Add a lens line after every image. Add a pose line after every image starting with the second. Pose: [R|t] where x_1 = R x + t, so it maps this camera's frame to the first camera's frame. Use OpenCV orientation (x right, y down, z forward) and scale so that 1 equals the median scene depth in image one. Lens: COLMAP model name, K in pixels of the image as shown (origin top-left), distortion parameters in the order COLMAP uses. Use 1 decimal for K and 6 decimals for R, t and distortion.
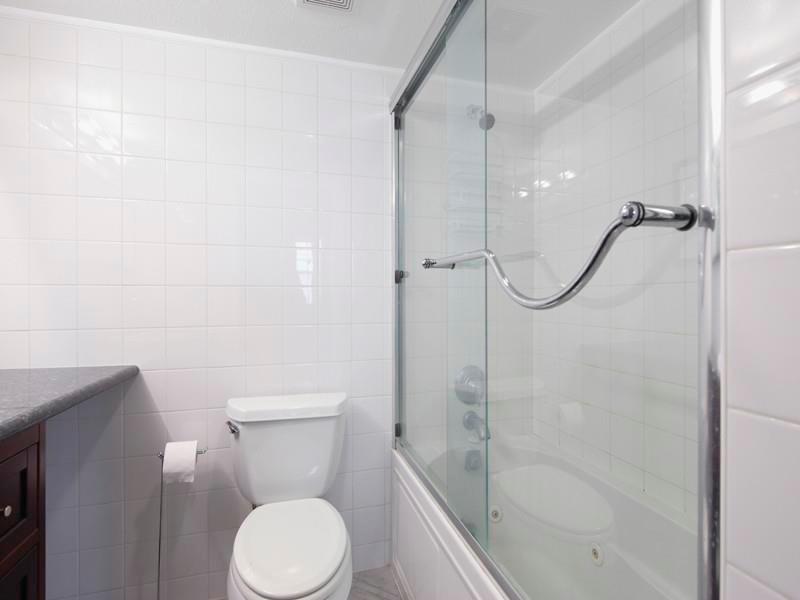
lens RADIAL K [[387.7, 0, 400.0], [0, 387.7, 300.0], [0, 0, 1]] dist [-0.000743, -0.000651]
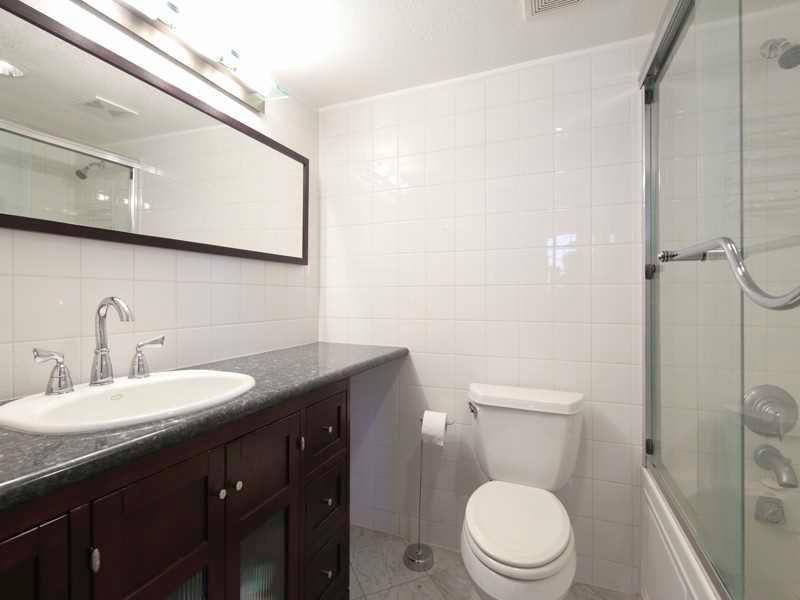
lens RADIAL K [[387.7, 0, 400.0], [0, 387.7, 300.0], [0, 0, 1]] dist [-0.000743, -0.000651]
pose [[0.788575, 0.005363, -0.614916, 0.101907], [-0.002375, 0.999981, 0.005676, 0.000806], [0.614934, -0.003015, 0.788573, -0.044420]]
